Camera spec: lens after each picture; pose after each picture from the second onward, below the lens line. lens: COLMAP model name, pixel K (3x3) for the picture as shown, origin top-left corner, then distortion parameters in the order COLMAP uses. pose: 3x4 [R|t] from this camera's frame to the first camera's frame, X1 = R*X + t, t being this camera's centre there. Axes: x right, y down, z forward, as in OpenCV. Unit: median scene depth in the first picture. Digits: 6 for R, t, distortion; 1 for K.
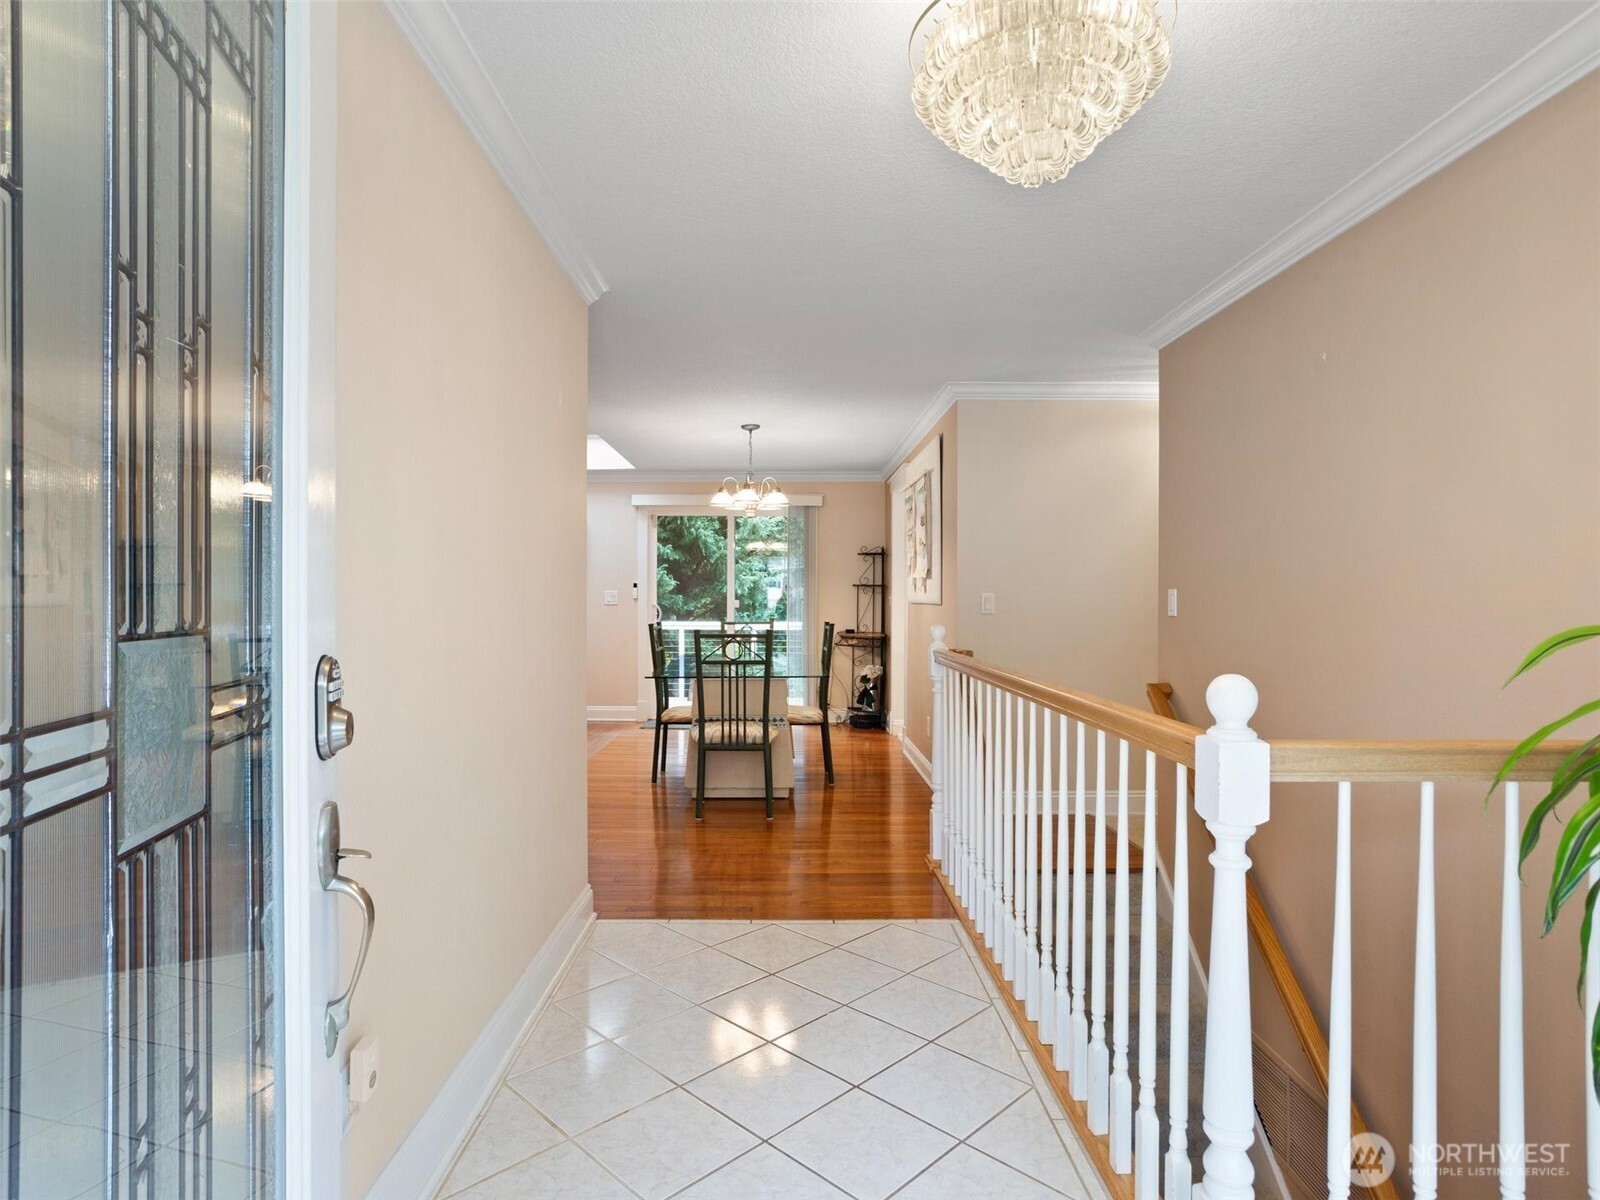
lens RADIAL K [[882.7, 0, 798.6], [0, 882.7, 598.5], [0, 0, 1]] dist [-0.048172, 0.027849]
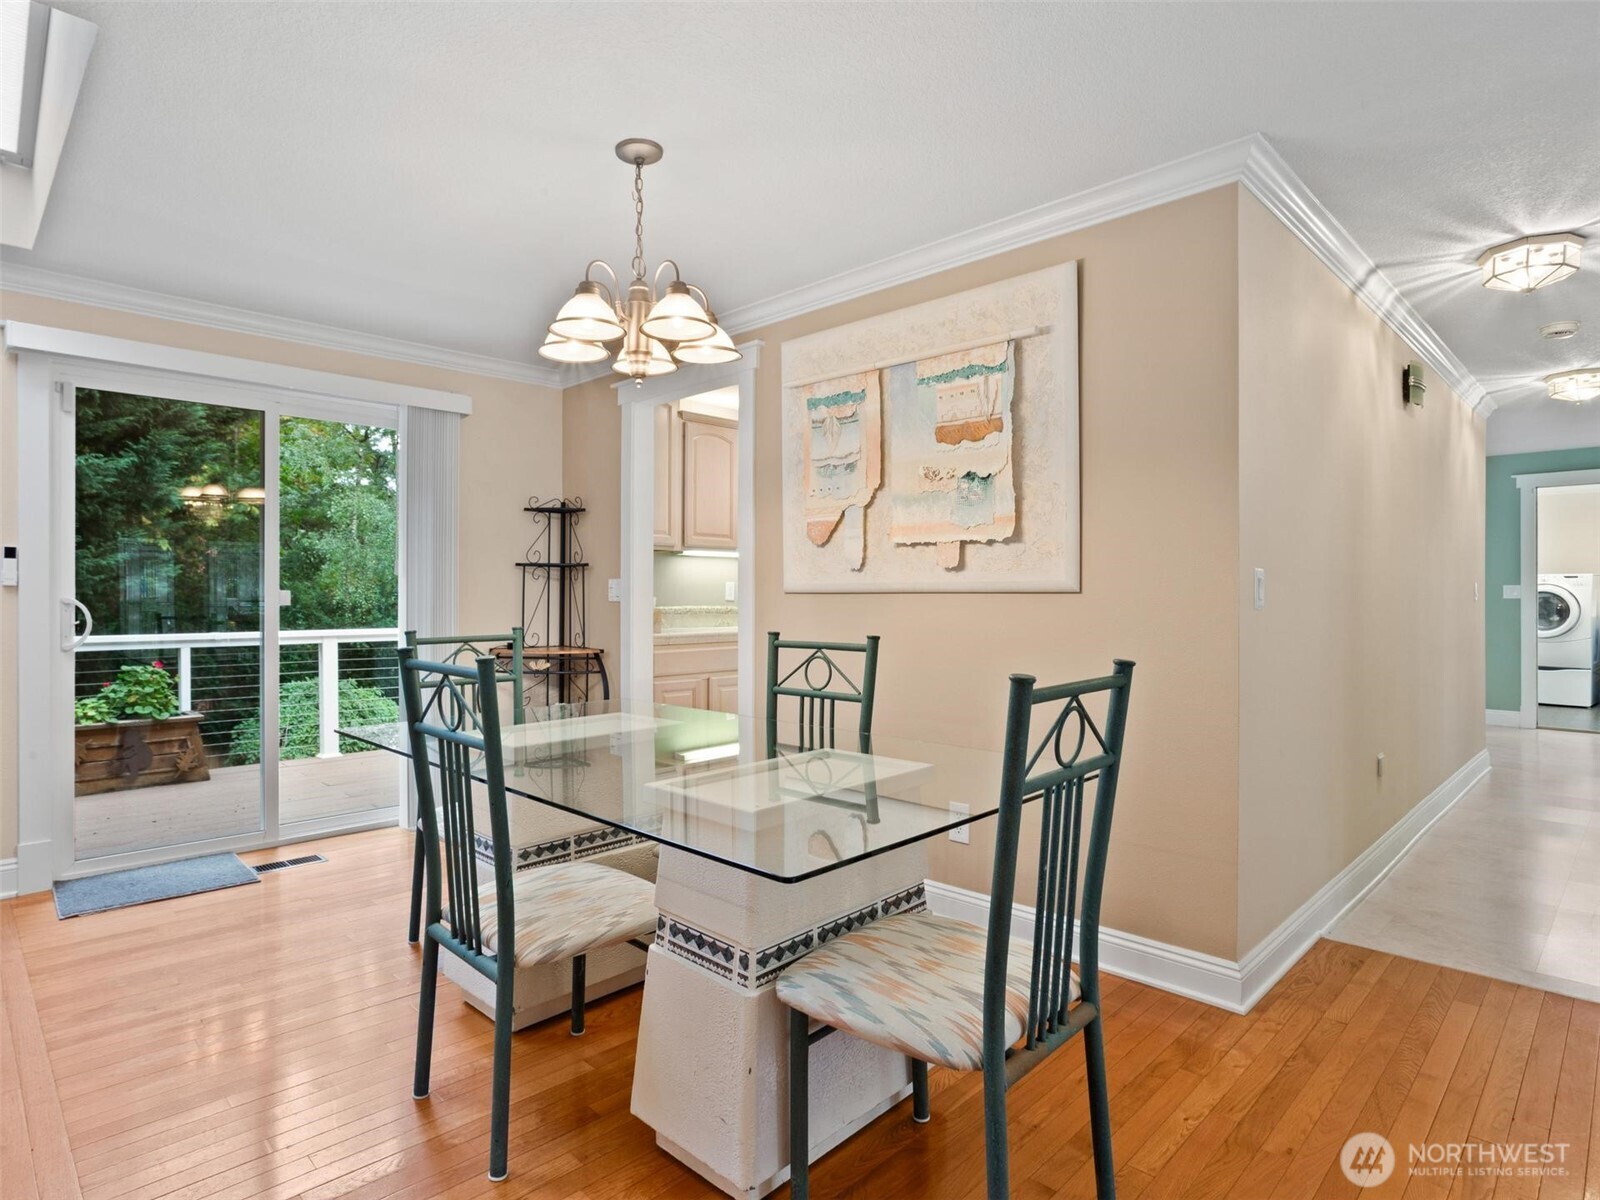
lens RADIAL K [[882.7, 0, 798.9], [0, 882.7, 601.9], [0, 0, 1]] dist [-0.048172, 0.027849]
pose [[0.715211, -0.014983, 0.698748, -0.199637], [0.003043, 0.999827, 0.018323, -0.000962], [-0.698902, -0.010979, 0.715134, 0.478269]]
